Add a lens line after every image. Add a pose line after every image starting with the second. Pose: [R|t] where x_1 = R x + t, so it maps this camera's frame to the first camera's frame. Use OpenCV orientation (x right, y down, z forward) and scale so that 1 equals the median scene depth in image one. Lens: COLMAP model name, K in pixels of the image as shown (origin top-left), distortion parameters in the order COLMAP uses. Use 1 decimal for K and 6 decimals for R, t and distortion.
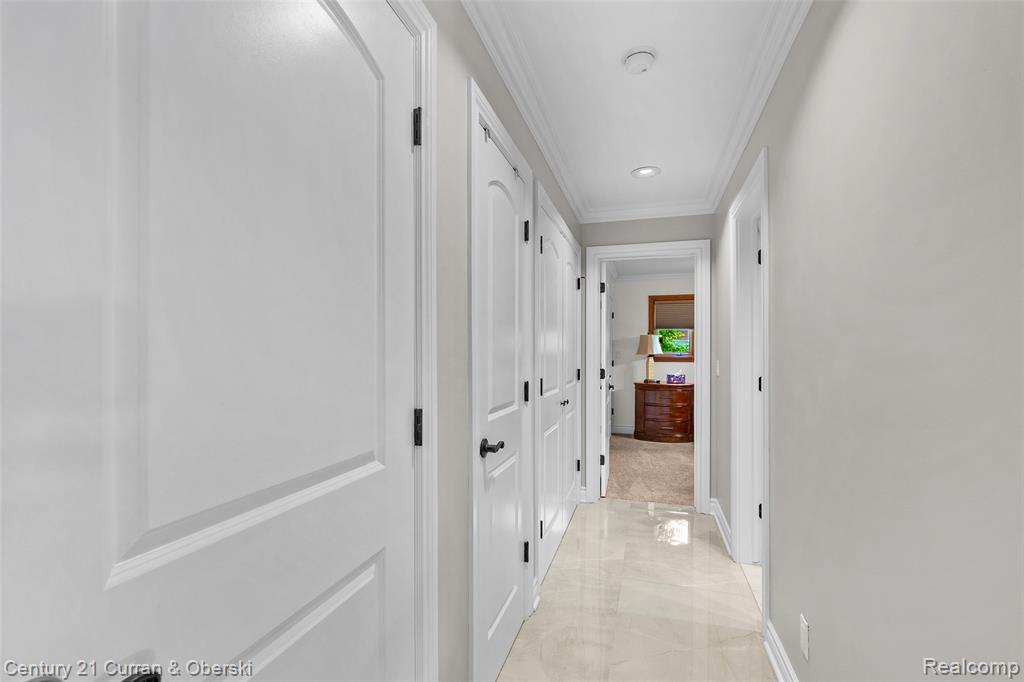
lens RADIAL K [[449.8, 0, 512.0], [0, 449.8, 341.0], [0, 0, 1]] dist [-0.001024, -0.000279]
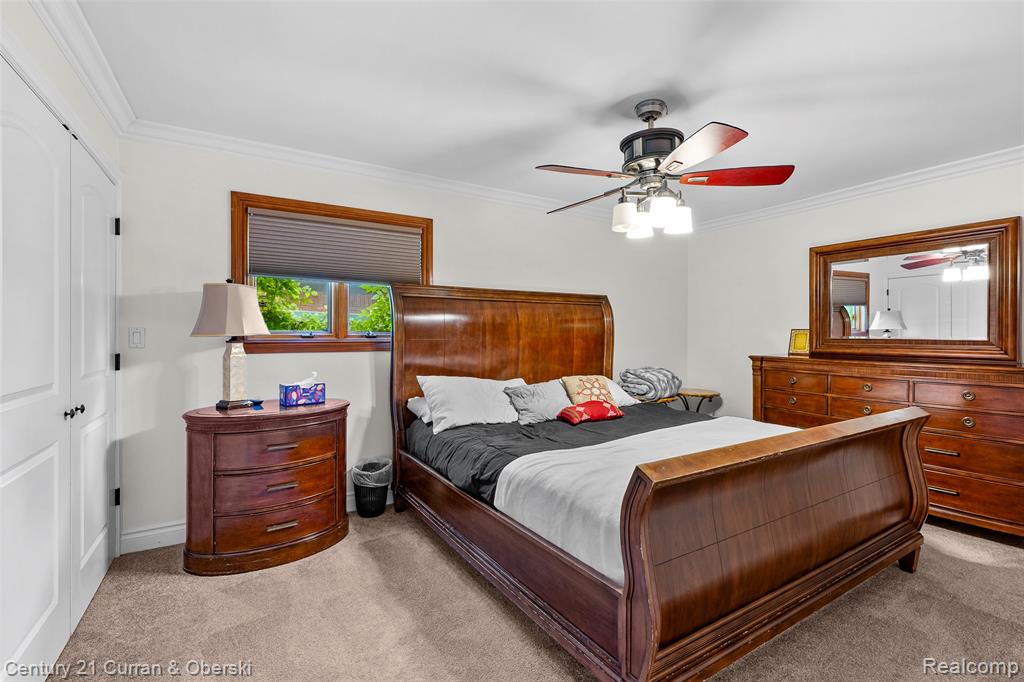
lens RADIAL K [[449.8, 0, 512.0], [0, 449.8, 341.0], [0, 0, 1]] dist [-0.001024, -0.000279]
pose [[0.662565, -0.009218, 0.748947, 0.173403], [-0.030414, 0.998768, 0.039199, 0.010971], [-0.748386, -0.048750, 0.661469, 0.557388]]
